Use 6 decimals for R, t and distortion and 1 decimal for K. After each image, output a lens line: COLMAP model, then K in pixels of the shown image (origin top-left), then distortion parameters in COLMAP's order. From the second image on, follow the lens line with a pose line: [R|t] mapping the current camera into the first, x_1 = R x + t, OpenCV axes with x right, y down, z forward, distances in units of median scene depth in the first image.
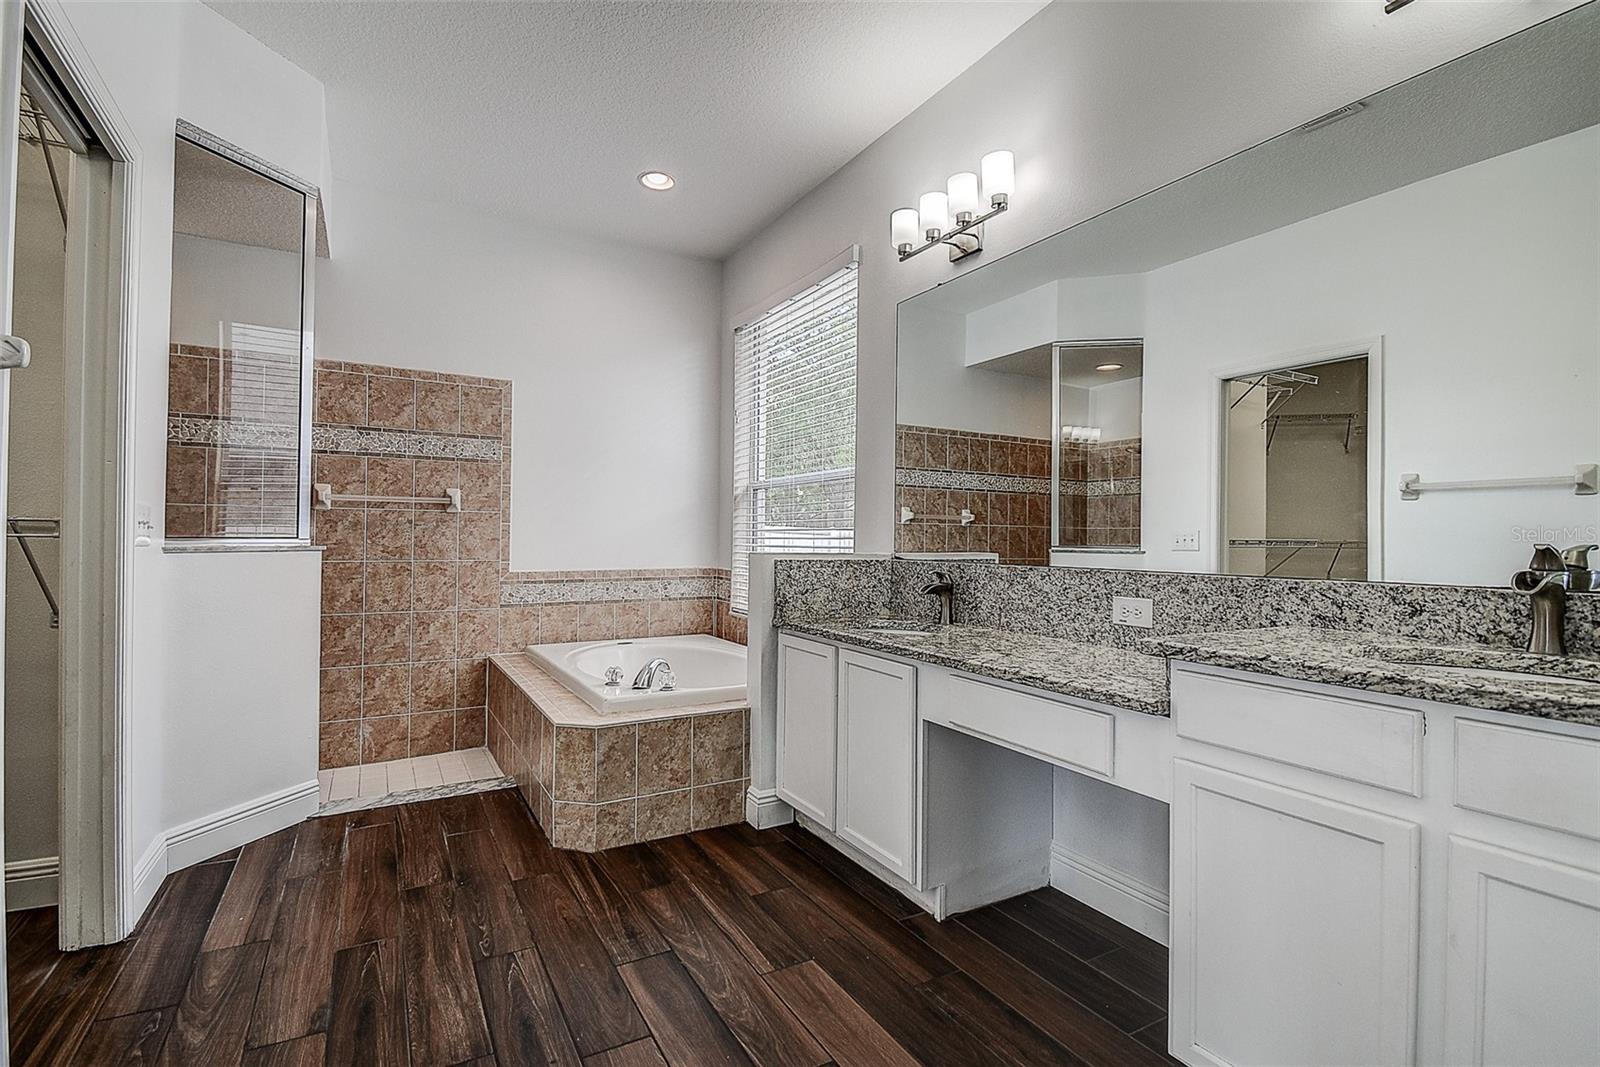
lens RADIAL K [[736.2, 0, 799.0], [0, 736.2, 535.1], [0, 0, 1]] dist [0.021725, -0.014761]
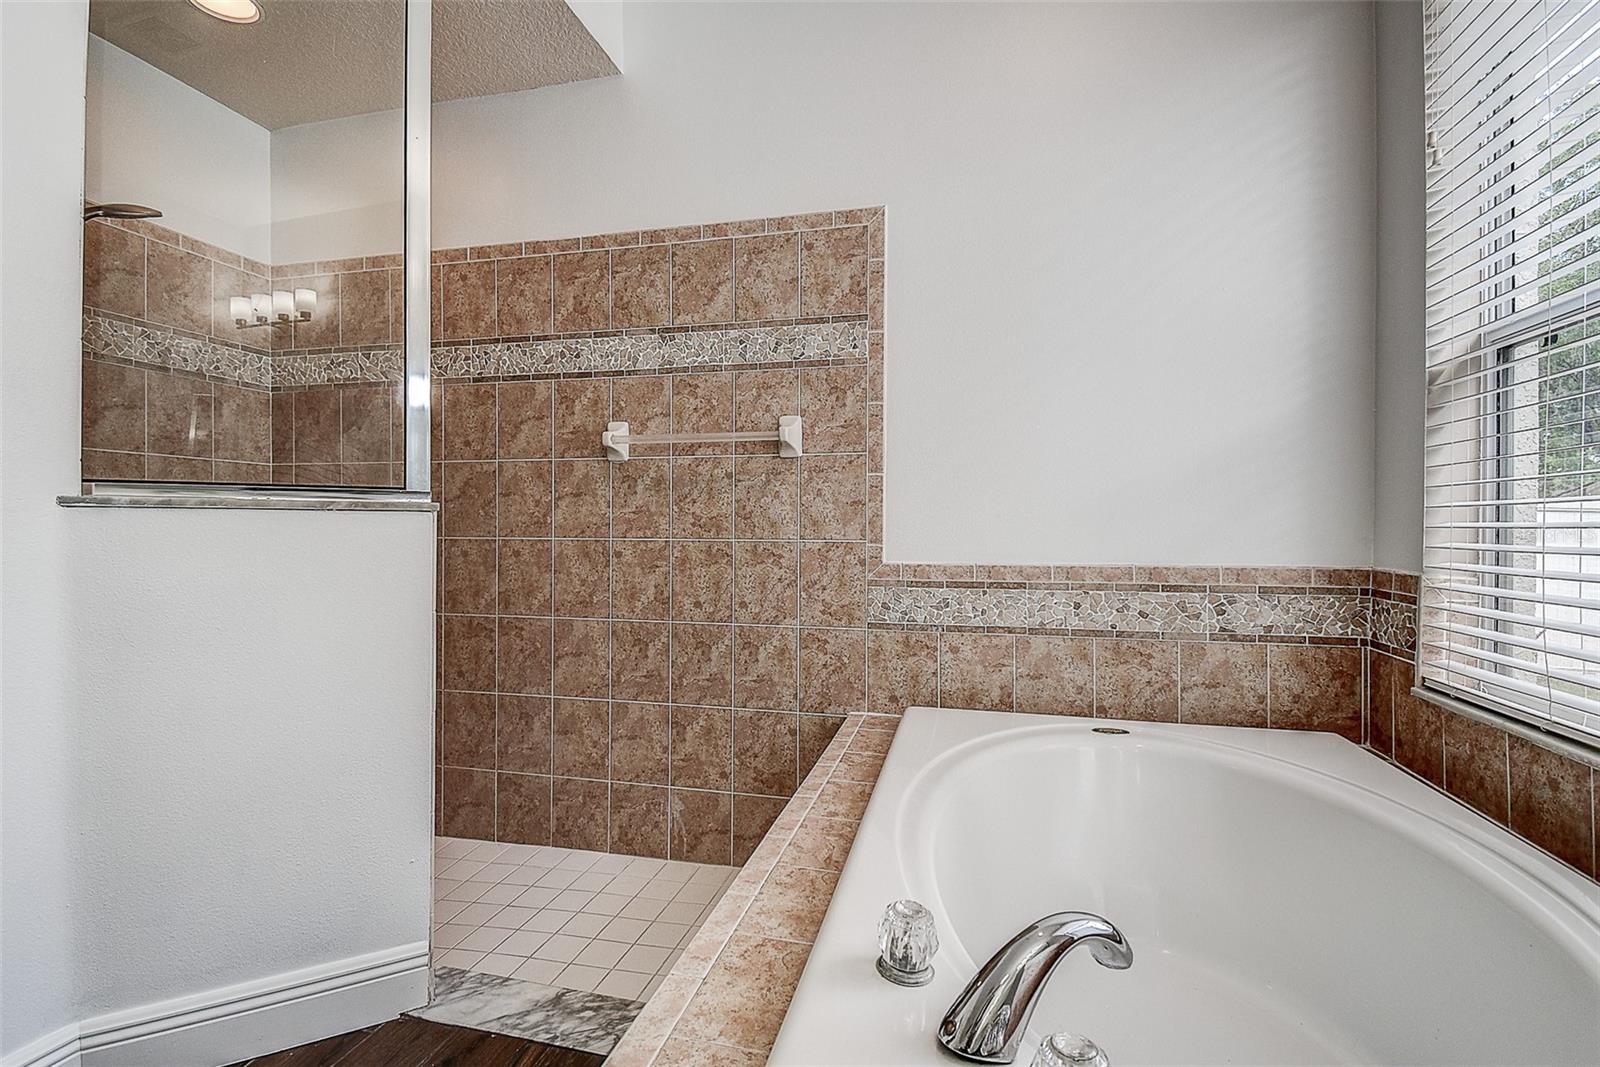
lens RADIAL K [[736.2, 0, 800.3], [0, 736.2, 527.0], [0, 0, 1]] dist [0.021725, -0.014761]
pose [[0.715142, -0.006278, -0.698951, -0.062130], [0.005680, 0.999979, -0.003170, 0.025843], [0.698957, -0.001703, 0.715162, 0.598355]]
